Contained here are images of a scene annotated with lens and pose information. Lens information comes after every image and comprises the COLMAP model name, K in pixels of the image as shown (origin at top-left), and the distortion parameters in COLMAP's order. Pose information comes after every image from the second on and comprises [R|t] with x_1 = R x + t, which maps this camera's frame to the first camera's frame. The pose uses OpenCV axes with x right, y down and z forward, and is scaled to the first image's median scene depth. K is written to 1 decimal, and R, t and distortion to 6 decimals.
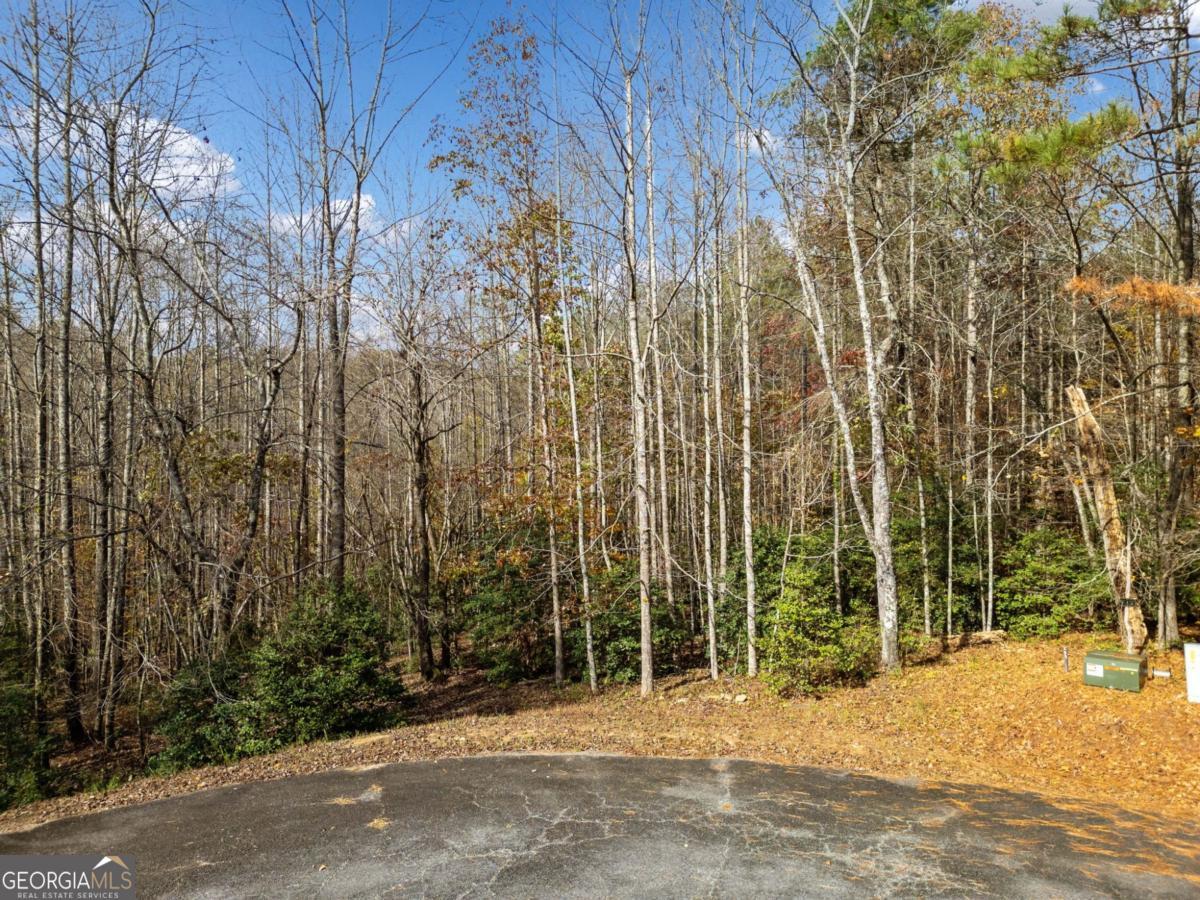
lens RADIAL K [[833.6, 0, 601.9], [0, 833.6, 450.9], [0, 0, 1]] dist [0.070238, -0.061905]
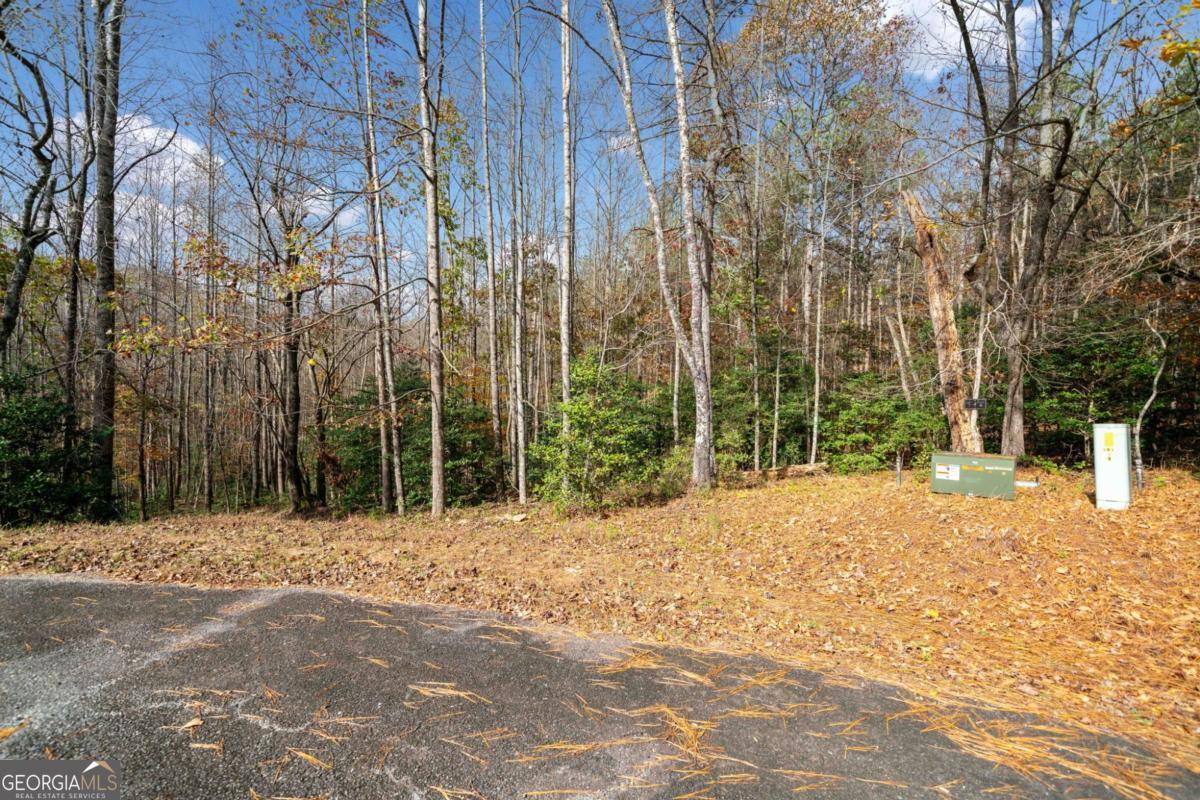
lens RADIAL K [[519.4, 0, 593.5], [0, 519.4, 405.0], [0, 0, 1]] dist [0.002606, -0.000057]
pose [[0.999640, 0.021374, 0.016218, 0.235988], [-0.021649, 0.999622, 0.016952, 0.175132], [-0.015849, -0.017297, 0.999725, 0.490885]]
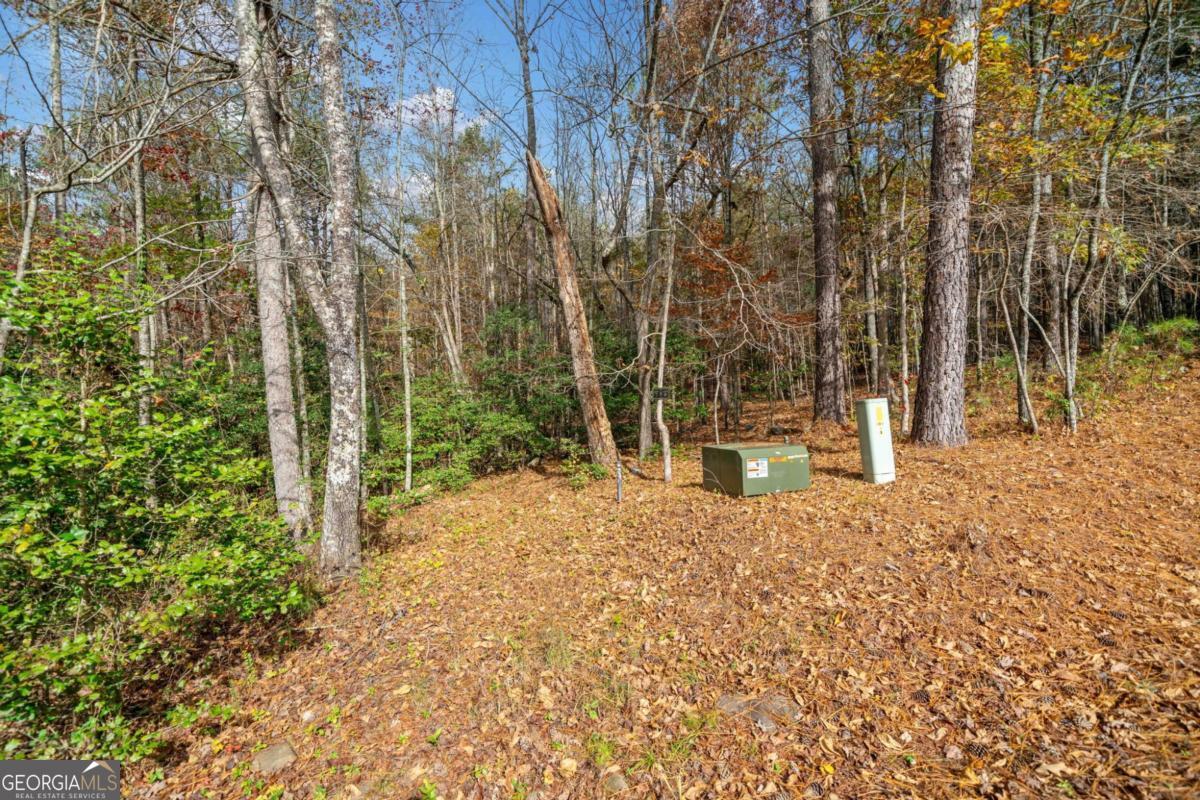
lens RADIAL K [[519.4, 0, 592.5], [0, 519.4, 404.8], [0, 0, 1]] dist [0.002606, -0.000057]
pose [[0.508682, -0.005461, 0.860937, 0.184696], [0.026244, 0.999614, -0.009166, 0.187529], [-0.860554, 0.027257, 0.508629, 0.798882]]
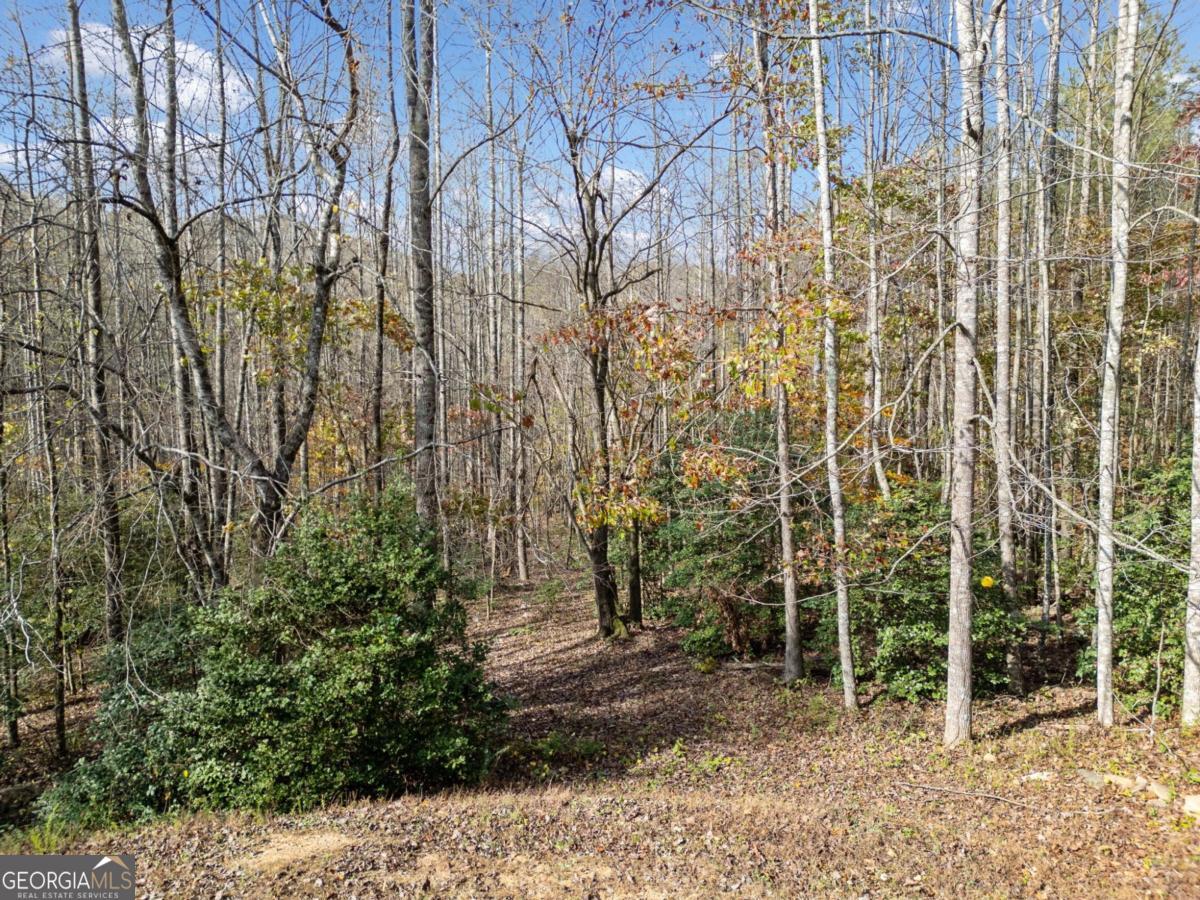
lens RADIAL K [[833.6, 0, 599.2], [0, 833.6, 445.4], [0, 0, 1]] dist [0.070238, -0.061905]
pose [[0.948713, 0.029608, -0.314750, 0.004331], [0.000235, 0.995538, 0.094356, 0.070633], [0.316139, -0.089591, 0.944473, 0.519510]]
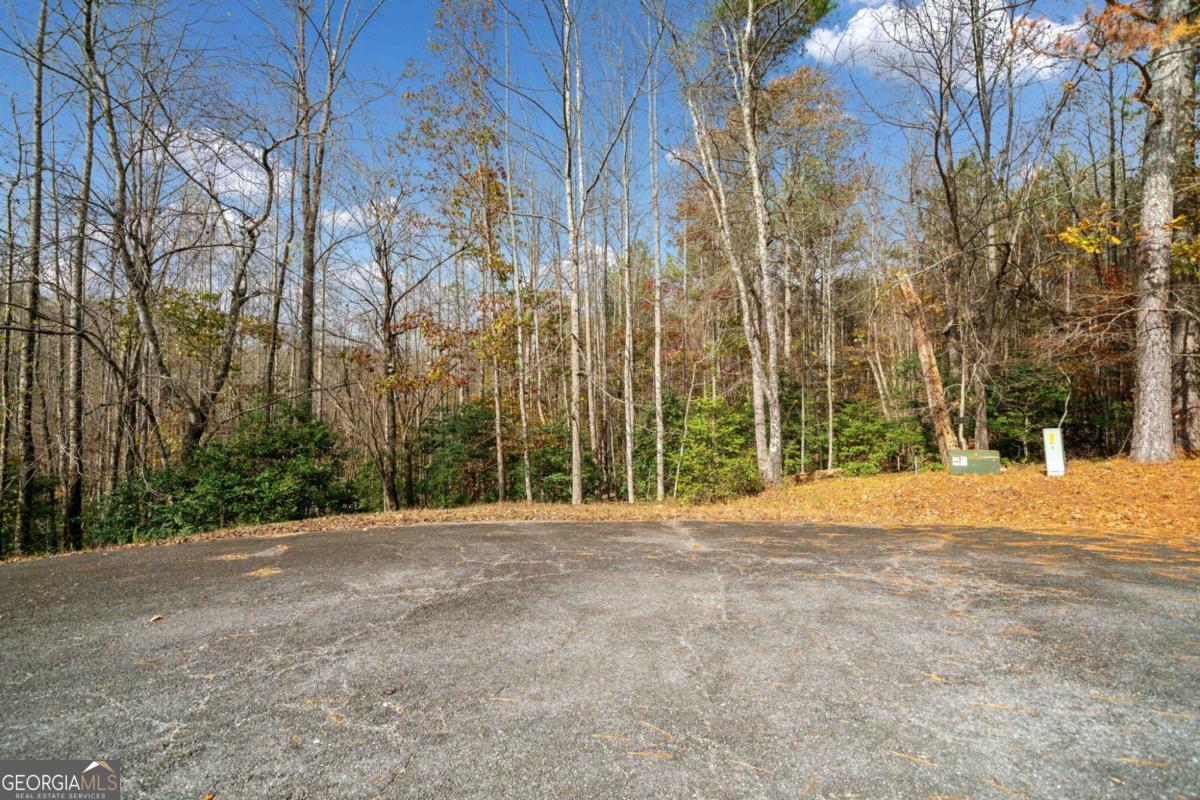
lens RADIAL K [[519.4, 0, 593.8], [0, 519.4, 402.9], [0, 0, 1]] dist [0.002606, -0.000057]
pose [[0.992458, 0.012010, 0.121993, -0.014988], [-0.007095, 0.999148, -0.040646, 0.183986], [-0.122378, 0.039474, 0.991698, 0.295253]]
